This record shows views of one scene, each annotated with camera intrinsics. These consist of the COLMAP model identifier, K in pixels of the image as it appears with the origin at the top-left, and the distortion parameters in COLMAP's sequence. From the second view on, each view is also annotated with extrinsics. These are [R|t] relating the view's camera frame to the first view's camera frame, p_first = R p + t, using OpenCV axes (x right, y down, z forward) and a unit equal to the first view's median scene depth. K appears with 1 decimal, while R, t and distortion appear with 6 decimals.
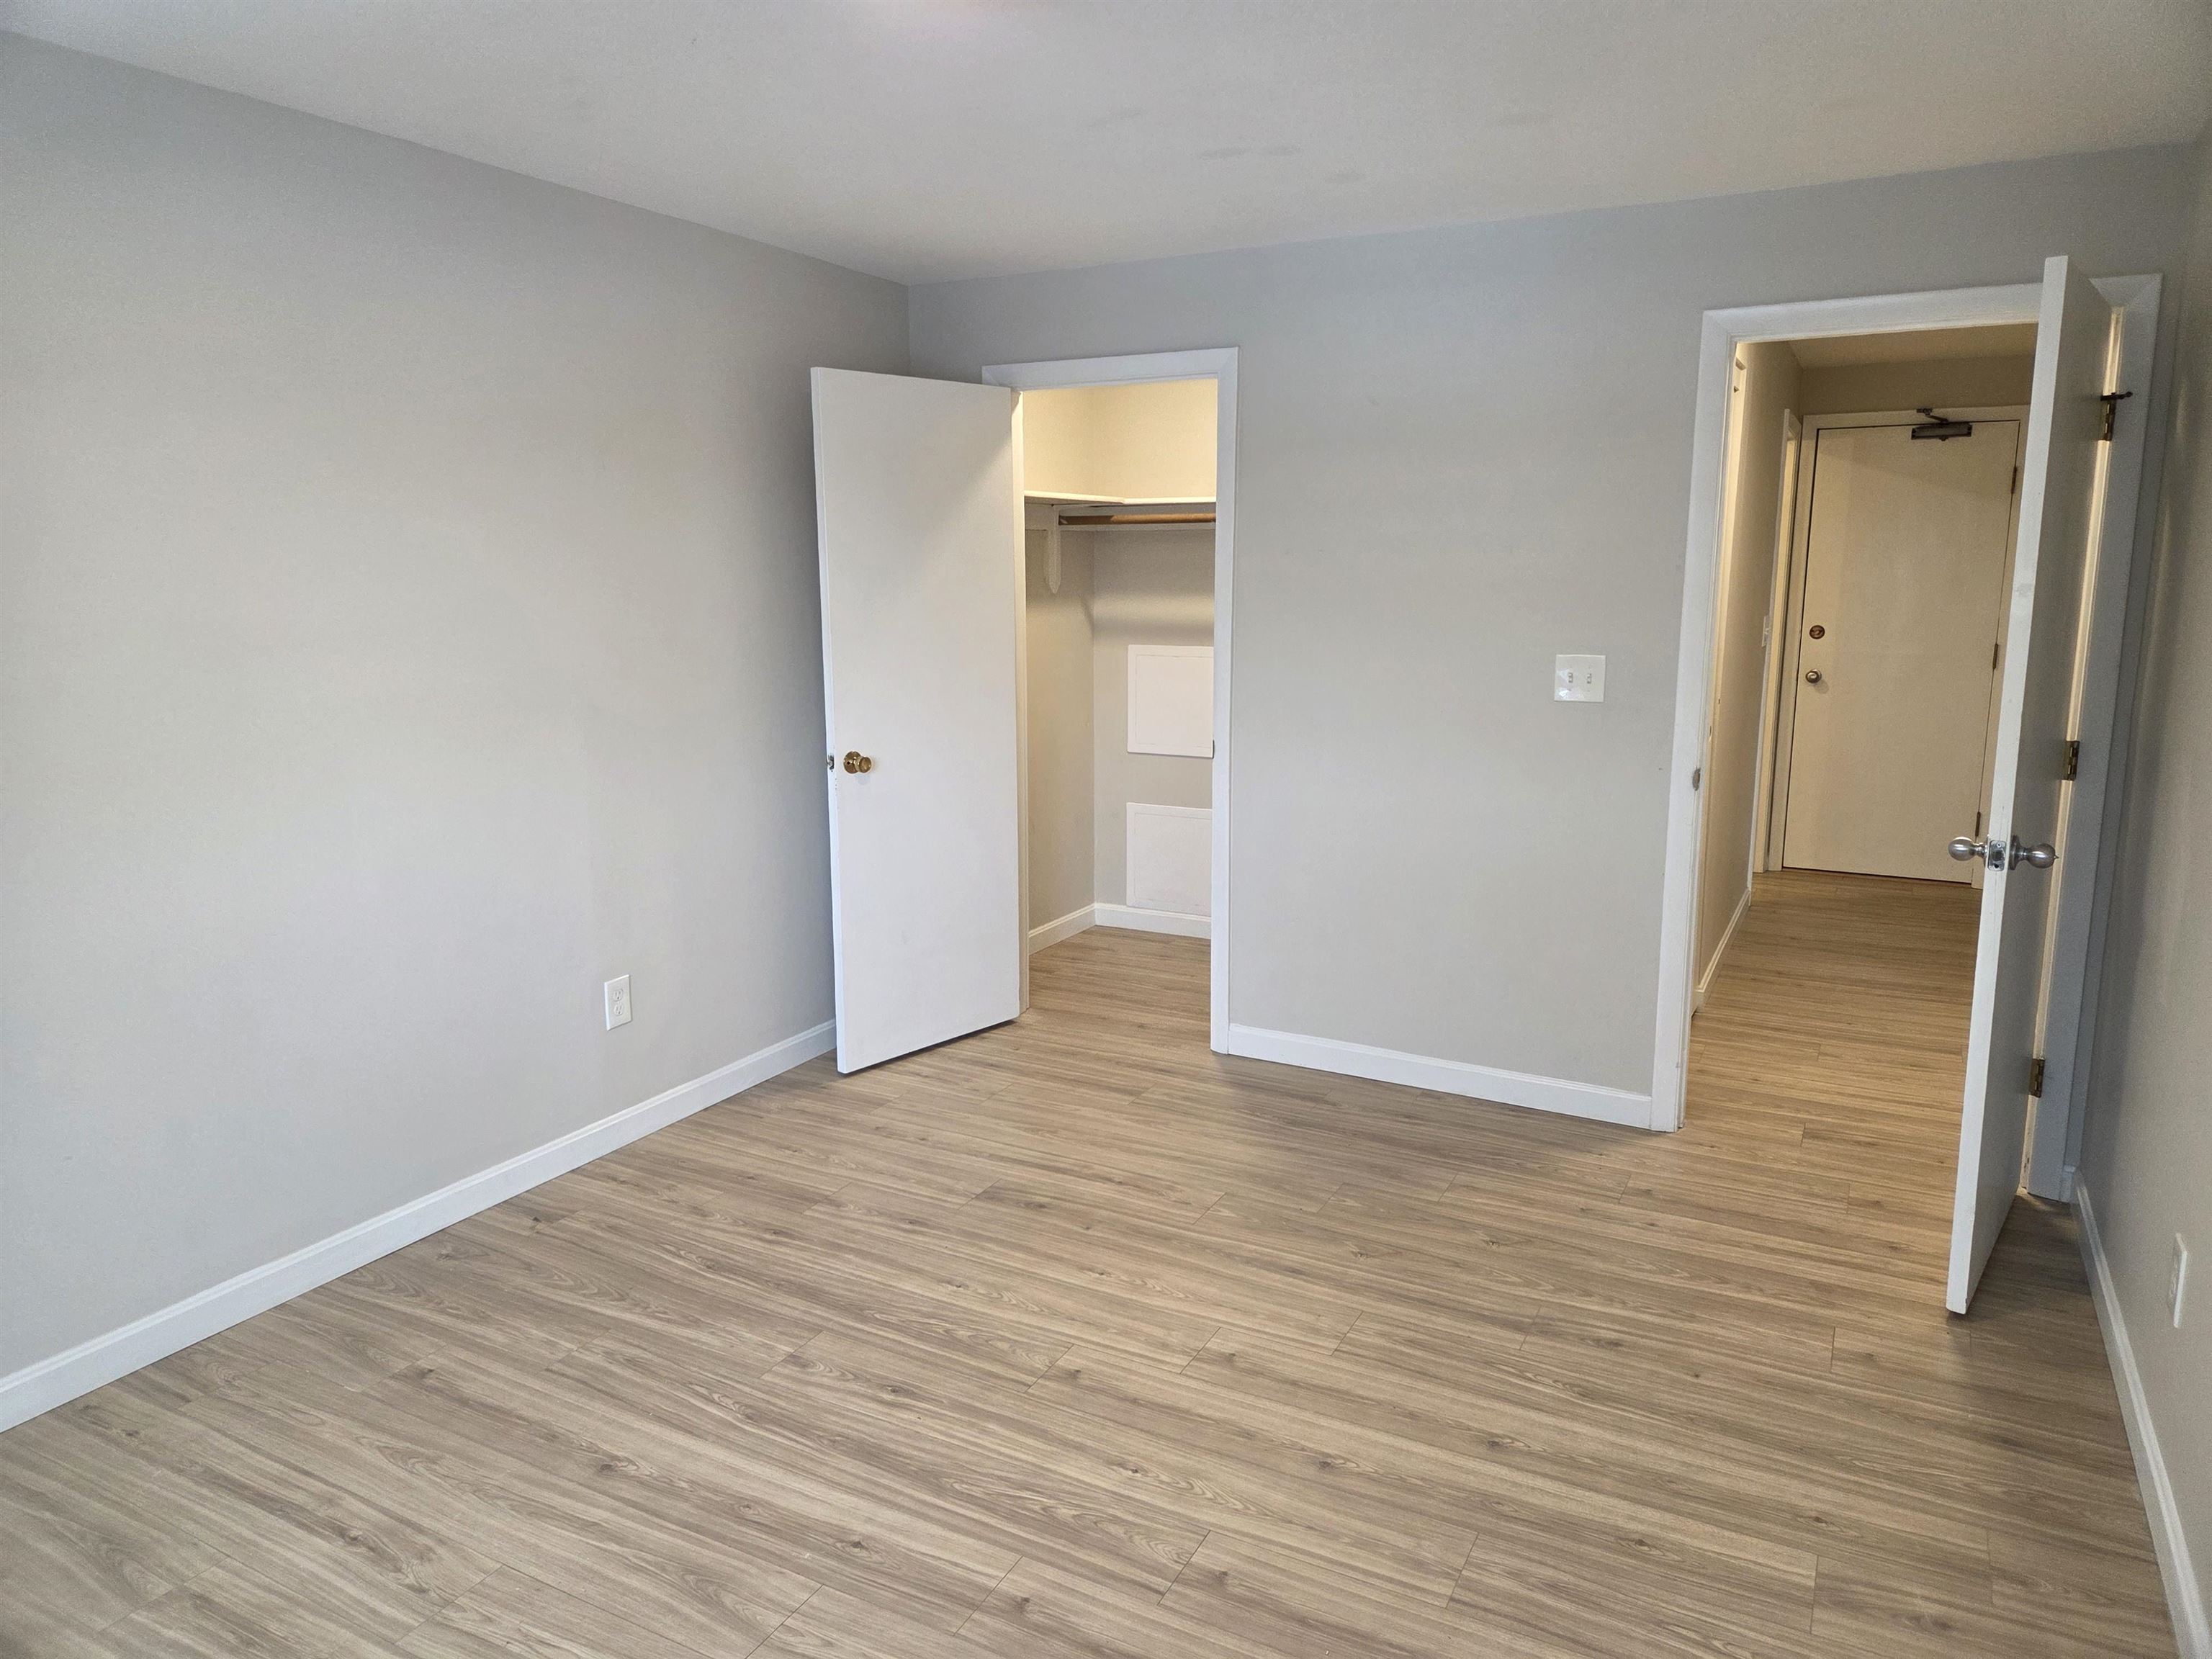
lens RADIAL K [[1521.8, 0, 1106.0], [0, 1521.8, 829.5], [0, 0, 1]] dist [0.002785, -0.001708]
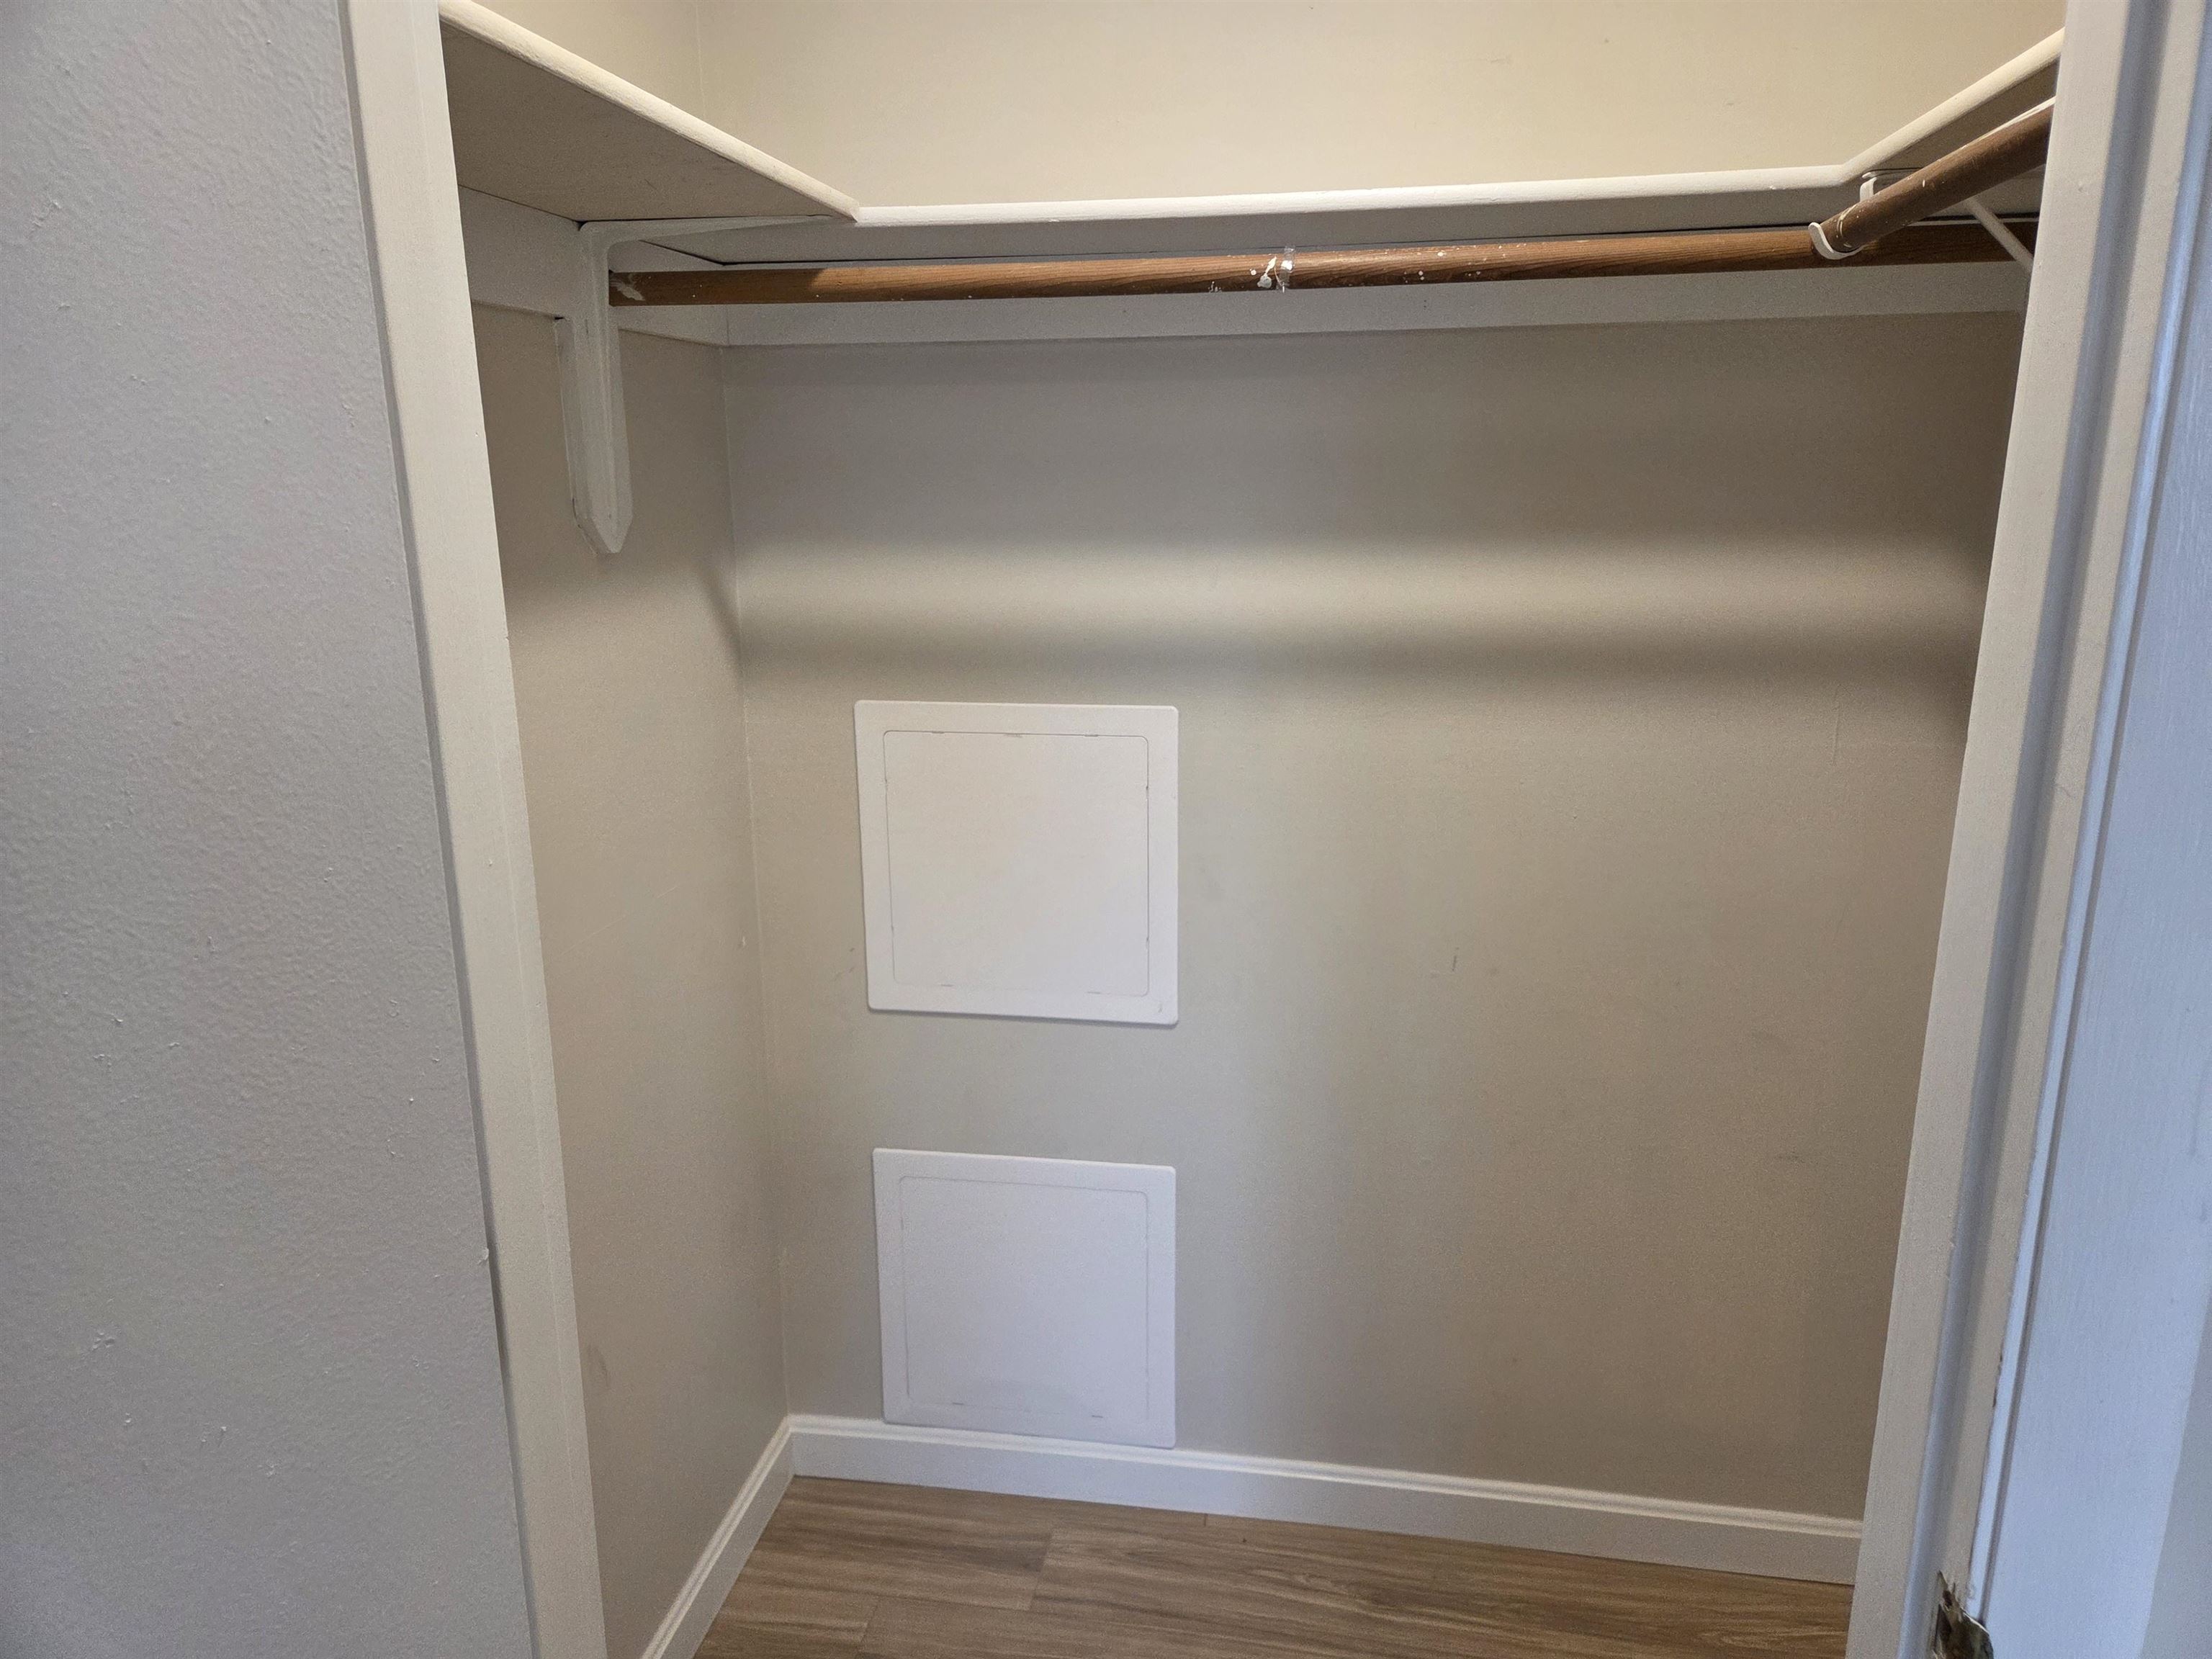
lens RADIAL K [[1521.8, 0, 1106.0], [0, 1521.8, 829.5], [0, 0, 1]] dist [0.002785, -0.001708]
pose [[0.930245, -0.094661, 0.354519, -0.009790], [0.068837, 0.994018, 0.084789, -0.021941], [-0.360424, -0.054471, 0.931197, 0.126397]]
